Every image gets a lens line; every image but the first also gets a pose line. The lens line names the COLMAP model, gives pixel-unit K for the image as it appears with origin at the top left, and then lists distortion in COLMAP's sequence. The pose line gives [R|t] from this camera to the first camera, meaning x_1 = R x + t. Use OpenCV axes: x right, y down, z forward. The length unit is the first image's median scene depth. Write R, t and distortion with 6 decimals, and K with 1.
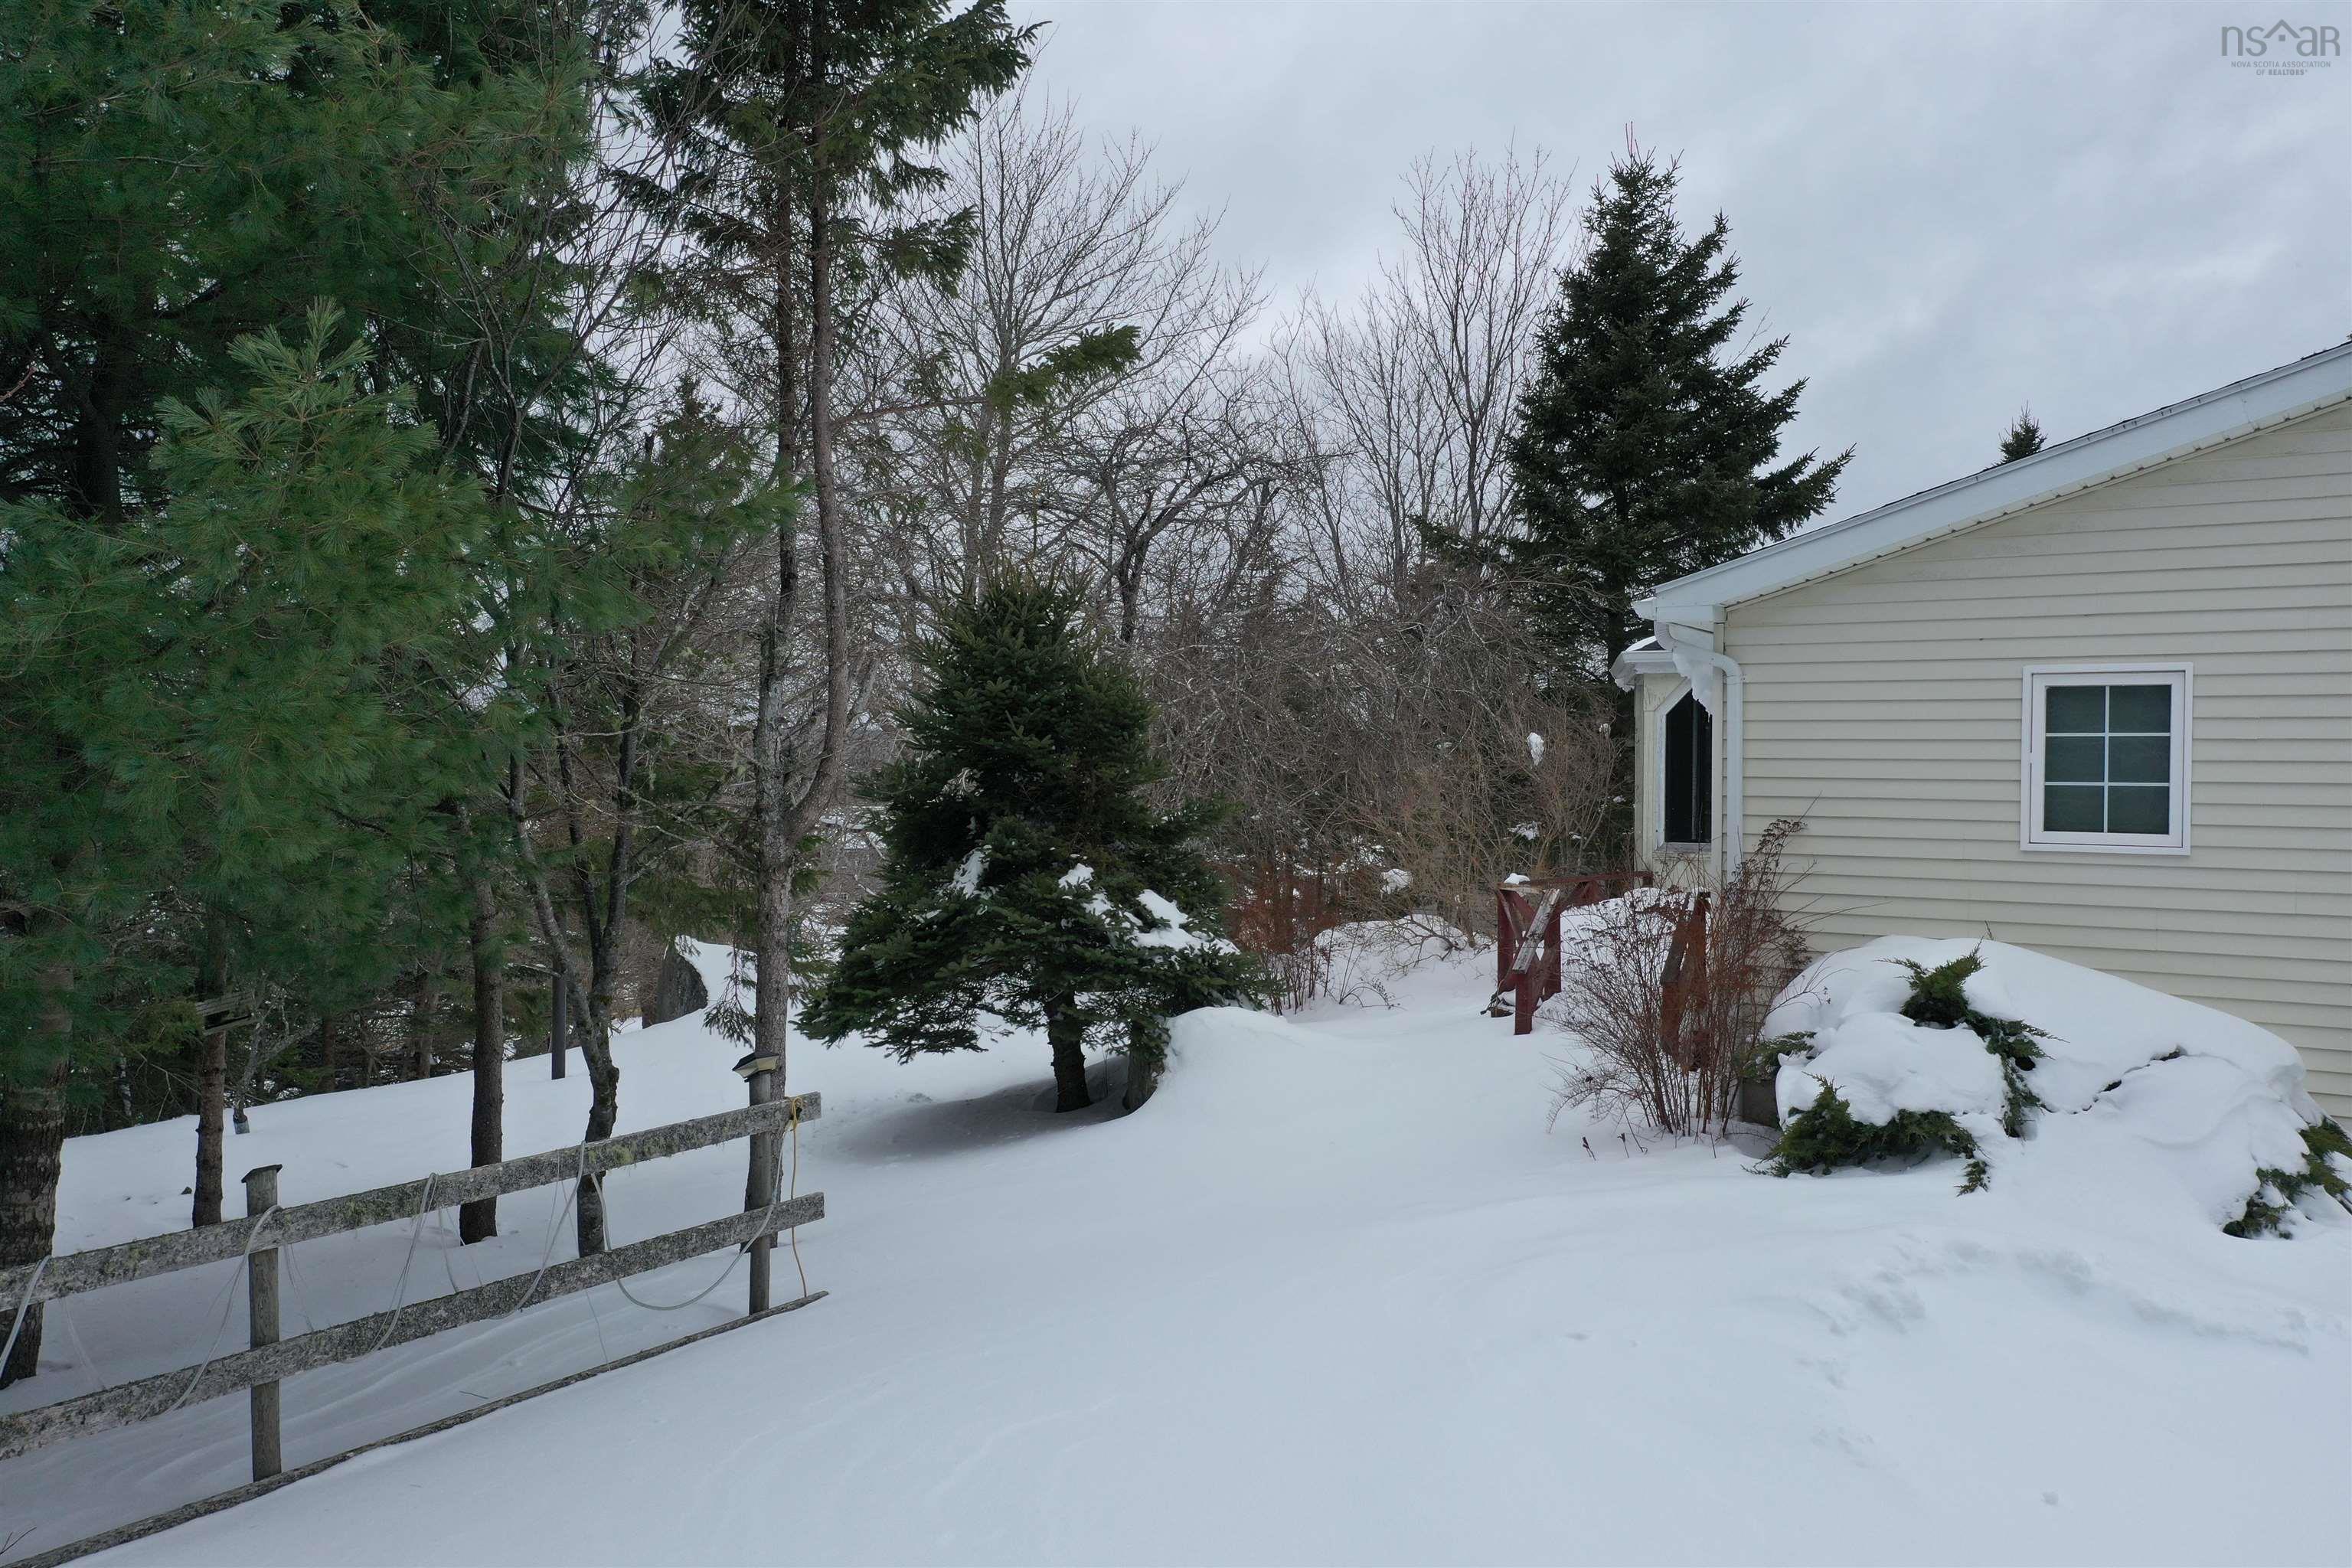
lens RADIAL K [[1869.0, 0, 1175.0], [0, 1869.0, 789.5], [0, 0, 1]] dist [-0.011859, 0.001501]
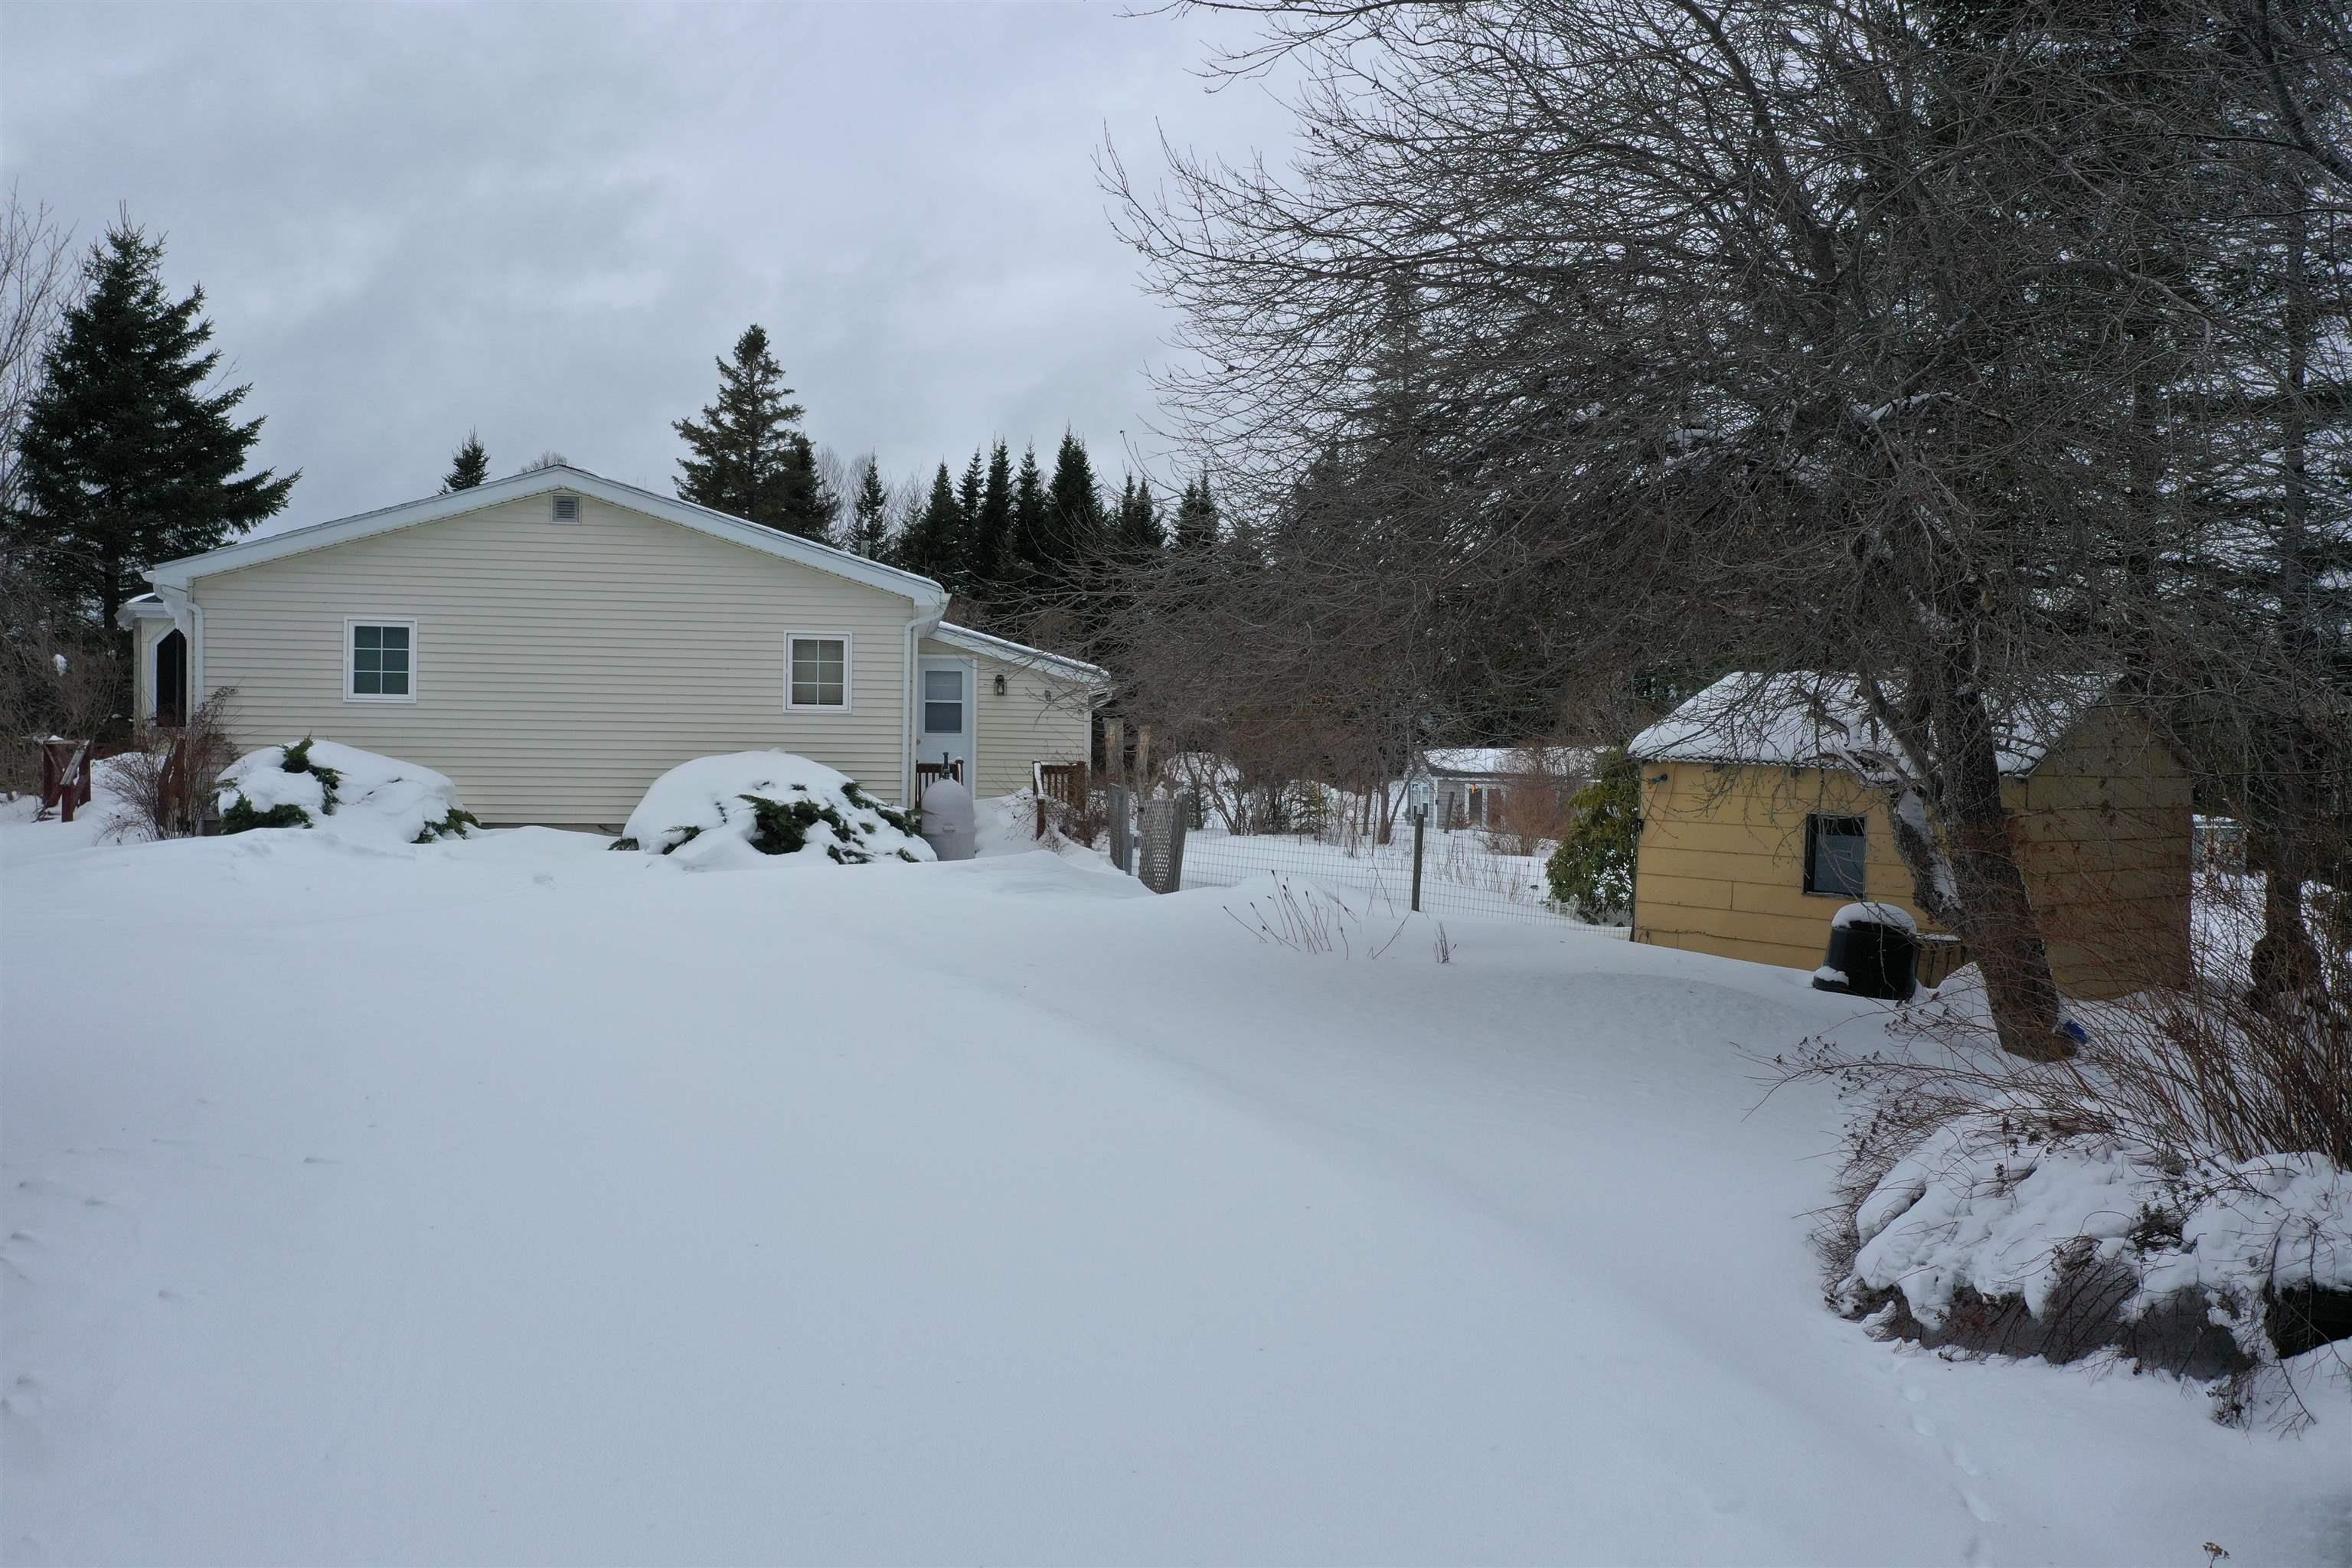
lens RADIAL K [[1869.0, 0, 1176.6], [0, 1869.0, 786.3], [0, 0, 1]] dist [-0.011859, 0.001501]
pose [[0.722739, -0.004700, 0.691105, -0.178889], [-0.000106, 0.999976, 0.006912, 0.061186], [-0.691121, -0.005069, 0.722721, -0.646842]]
